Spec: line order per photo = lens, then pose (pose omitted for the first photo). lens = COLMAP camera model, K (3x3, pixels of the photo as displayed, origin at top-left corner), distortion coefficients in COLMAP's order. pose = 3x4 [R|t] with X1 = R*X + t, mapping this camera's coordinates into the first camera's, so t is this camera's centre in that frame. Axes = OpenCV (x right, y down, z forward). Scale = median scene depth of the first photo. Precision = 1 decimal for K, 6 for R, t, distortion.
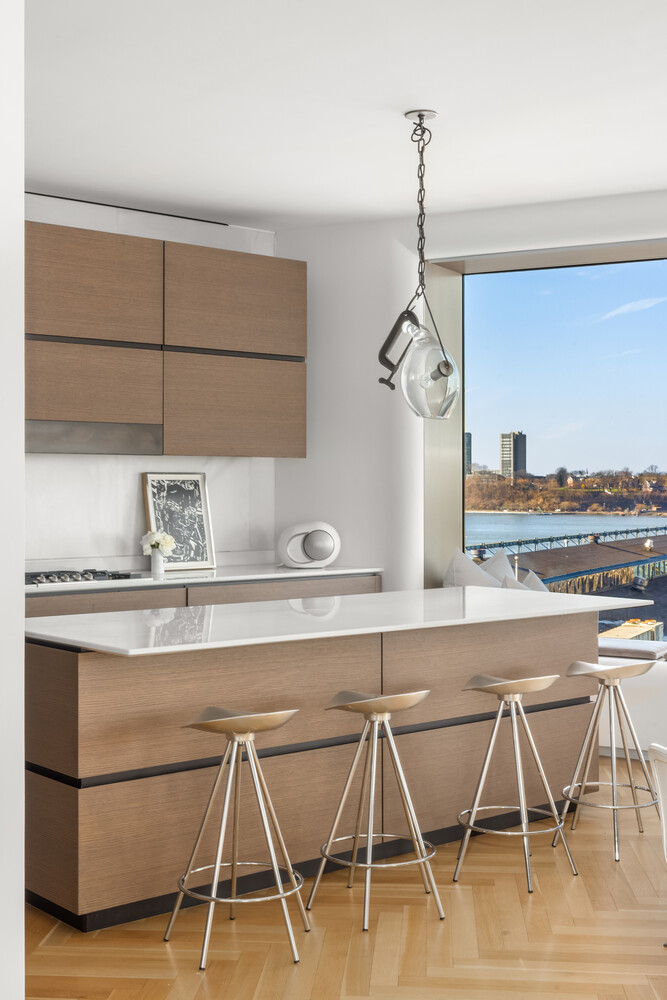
lens RADIAL K [[1301.3, 0, 331.9], [0, 1301.3, 492.1], [0, 0, 1]] dist [0.025206, 0.000000]
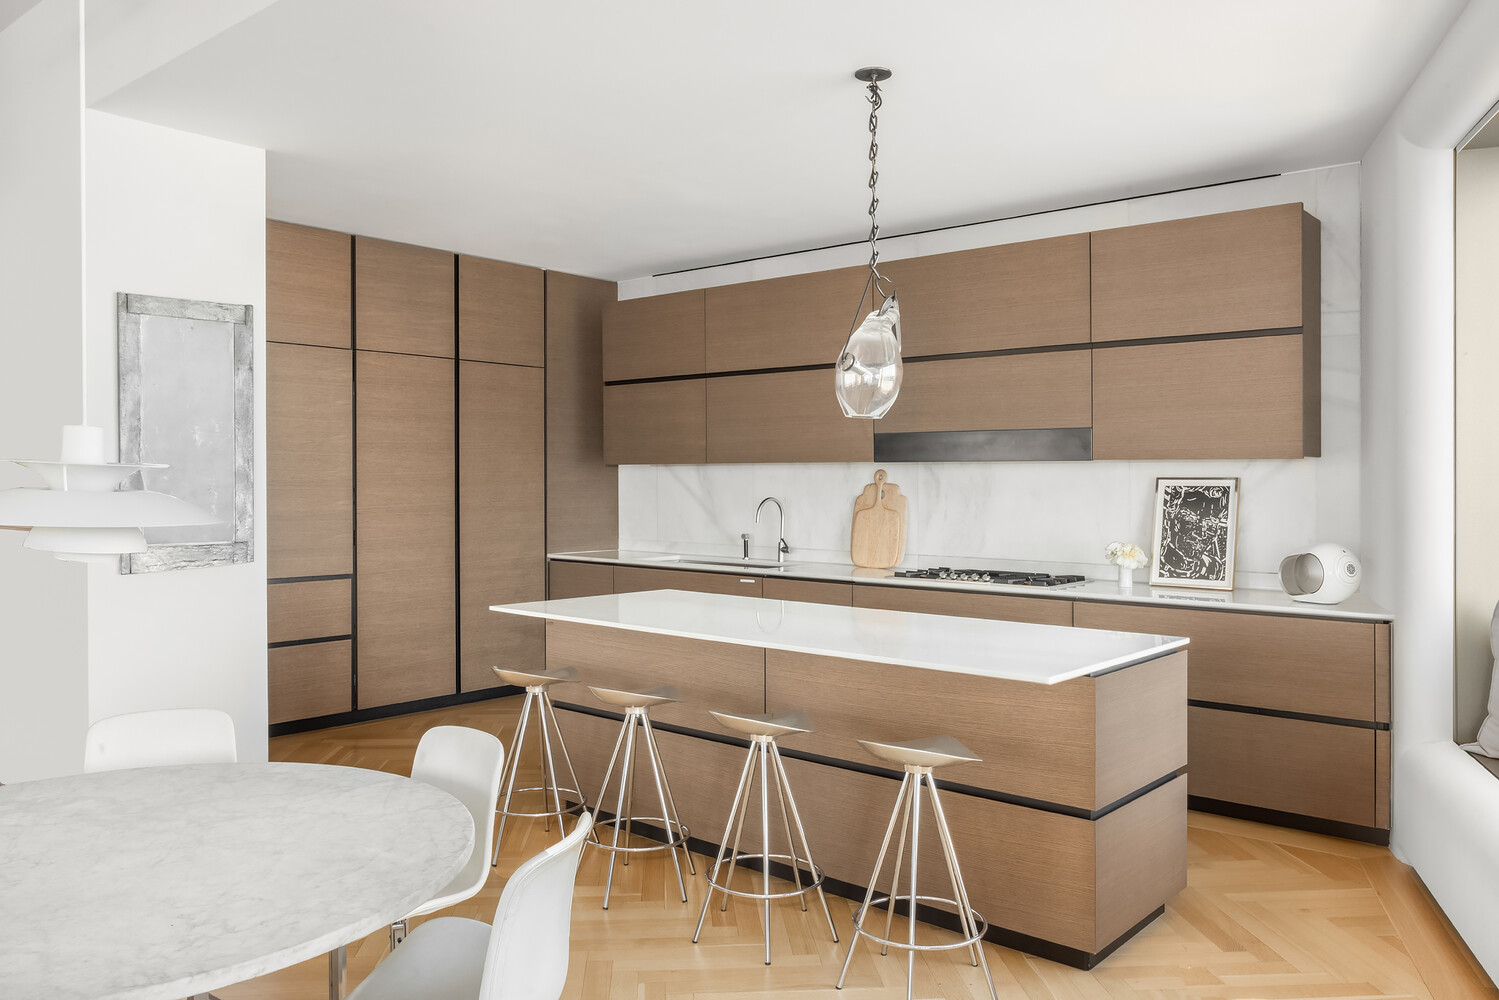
lens RADIAL K [[1155.2, 0, 759.9], [0, 1155.2, 493.7], [0, 0, 1]] dist [0.024549, 0.001647]
pose [[0.169463, 0.011687, -0.985467, 0.608254], [-0.009014, 0.999906, 0.010308, -0.009578], [0.985495, 0.007137, 0.169553, 0.575392]]
